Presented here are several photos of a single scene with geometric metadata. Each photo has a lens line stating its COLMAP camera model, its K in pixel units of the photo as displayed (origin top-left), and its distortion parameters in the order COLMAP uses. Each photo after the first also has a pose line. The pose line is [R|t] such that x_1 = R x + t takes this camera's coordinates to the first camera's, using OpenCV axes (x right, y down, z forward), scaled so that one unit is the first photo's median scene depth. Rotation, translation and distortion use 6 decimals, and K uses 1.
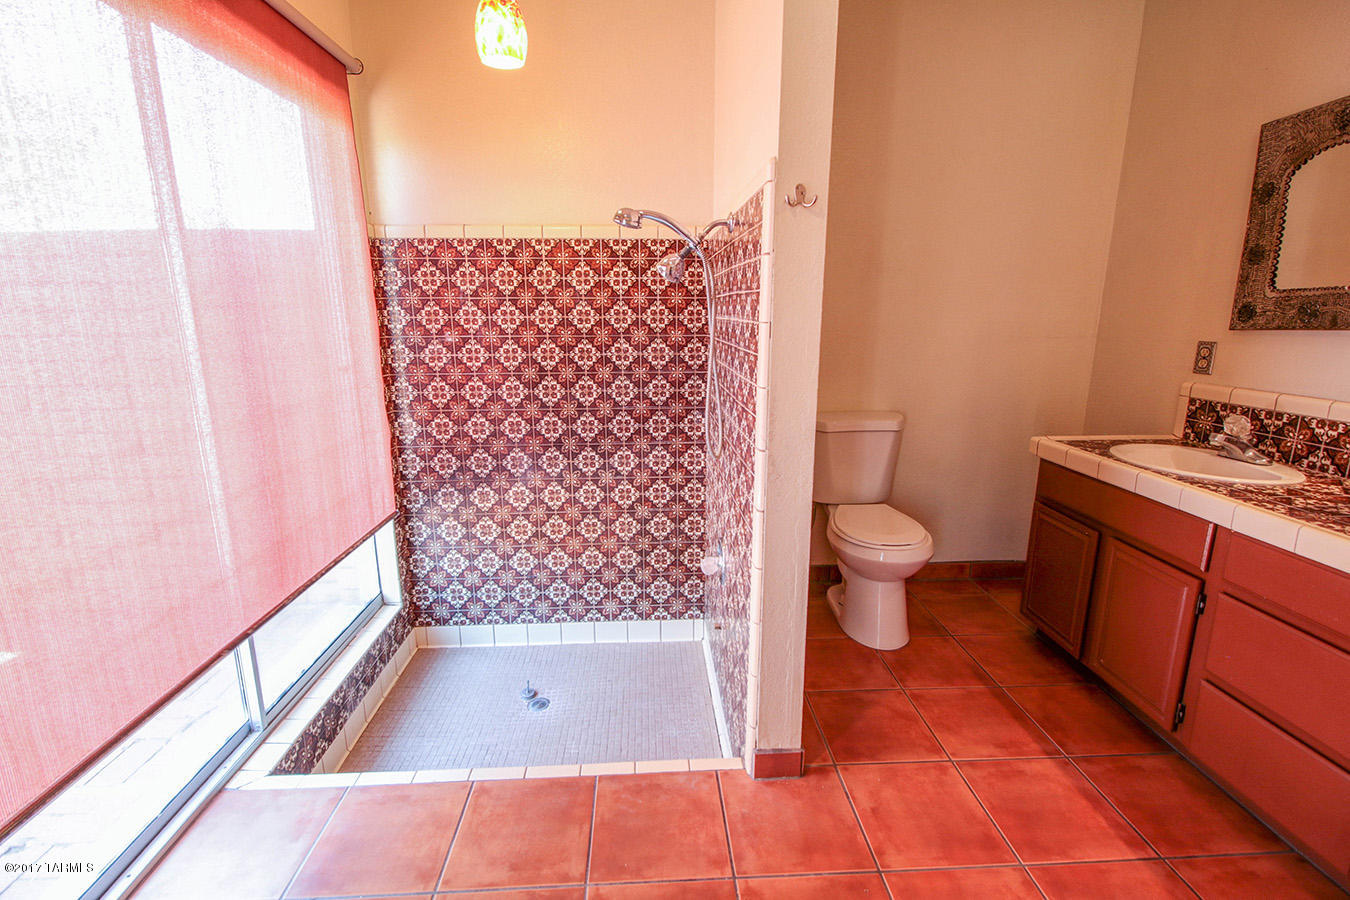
lens RADIAL K [[614.7, 0, 664.9], [0, 614.7, 448.6], [0, 0, 1]] dist [0.010302, -0.005634]
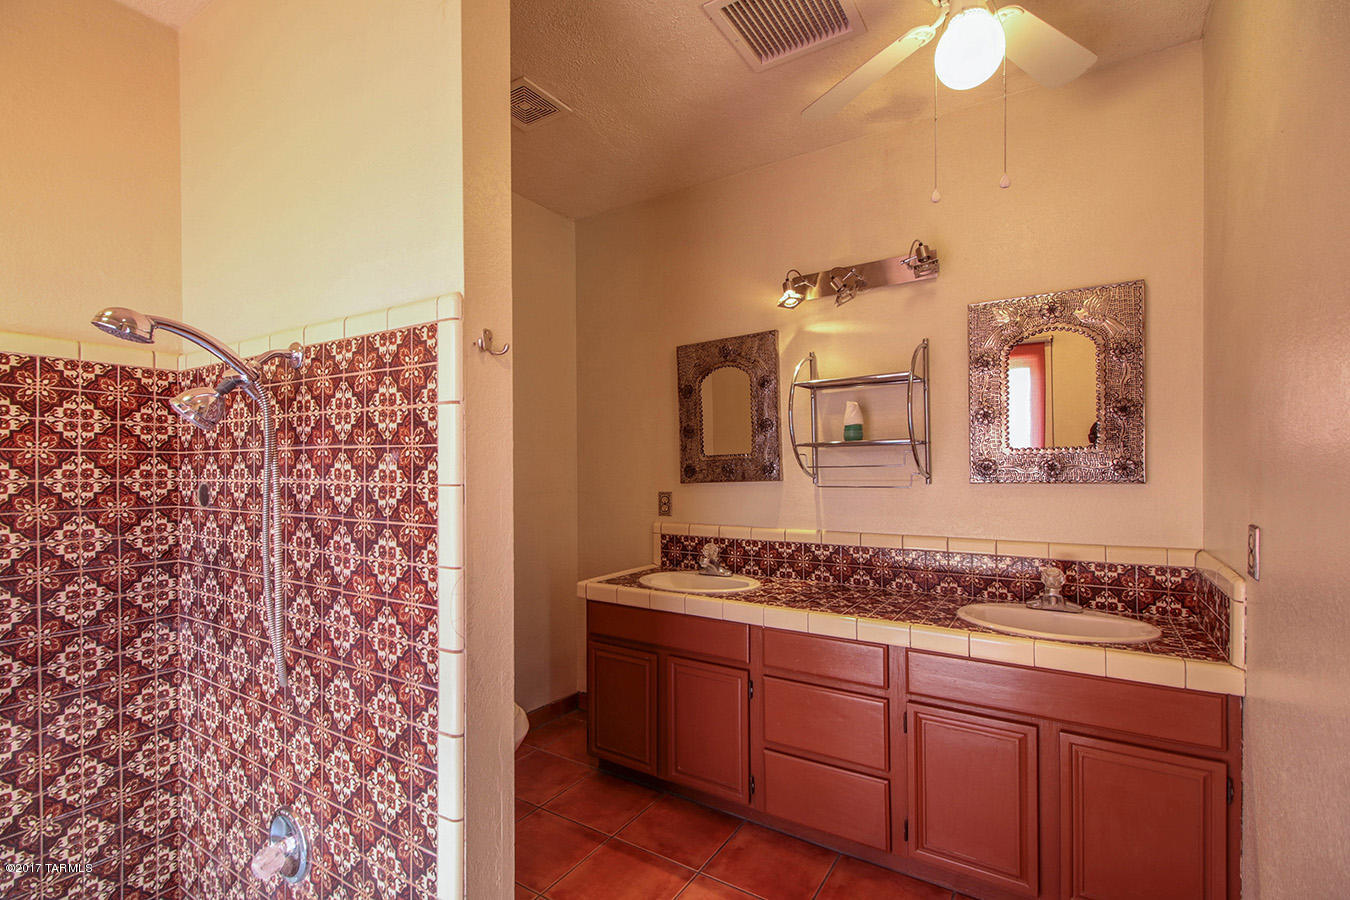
lens RADIAL K [[614.7, 0, 672.6], [0, 614.7, 463.4], [0, 0, 1]] dist [0.010302, -0.005634]
pose [[0.577239, 0.005771, 0.816555, -0.219850], [0.181966, 0.973922, -0.135518, -0.050723], [-0.796042, 0.226811, 0.561136, 0.225379]]
